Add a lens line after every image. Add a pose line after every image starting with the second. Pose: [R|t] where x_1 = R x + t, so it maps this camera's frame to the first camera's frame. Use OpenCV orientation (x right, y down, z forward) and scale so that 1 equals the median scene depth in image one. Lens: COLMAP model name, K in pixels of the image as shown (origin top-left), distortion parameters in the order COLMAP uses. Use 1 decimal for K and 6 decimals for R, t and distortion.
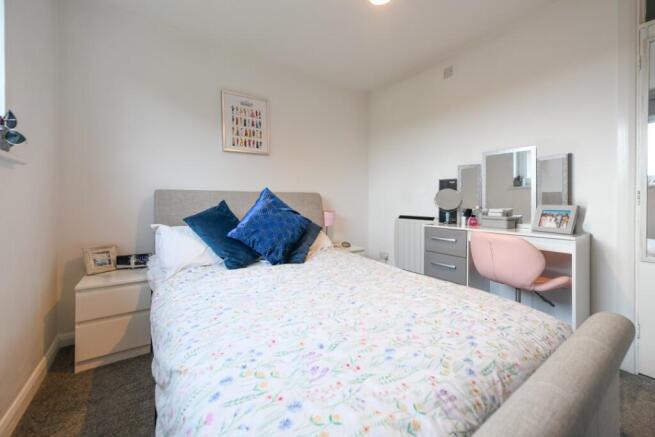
lens RADIAL K [[262.1, 0, 335.4], [0, 262.1, 201.0], [0, 0, 1]] dist [0.000606, 0.000071]
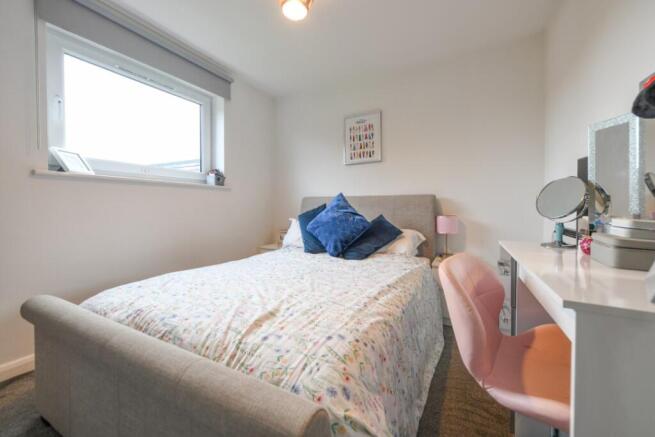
lens RADIAL K [[262.1, 0, 328.5], [0, 262.1, 206.8], [0, 0, 1]] dist [0.000606, 0.000071]
pose [[0.457827, 0.003137, -0.889036, 0.644605], [0.002695, 0.999984, 0.004916, 0.006033], [0.889037, -0.004646, 0.457811, 0.331863]]
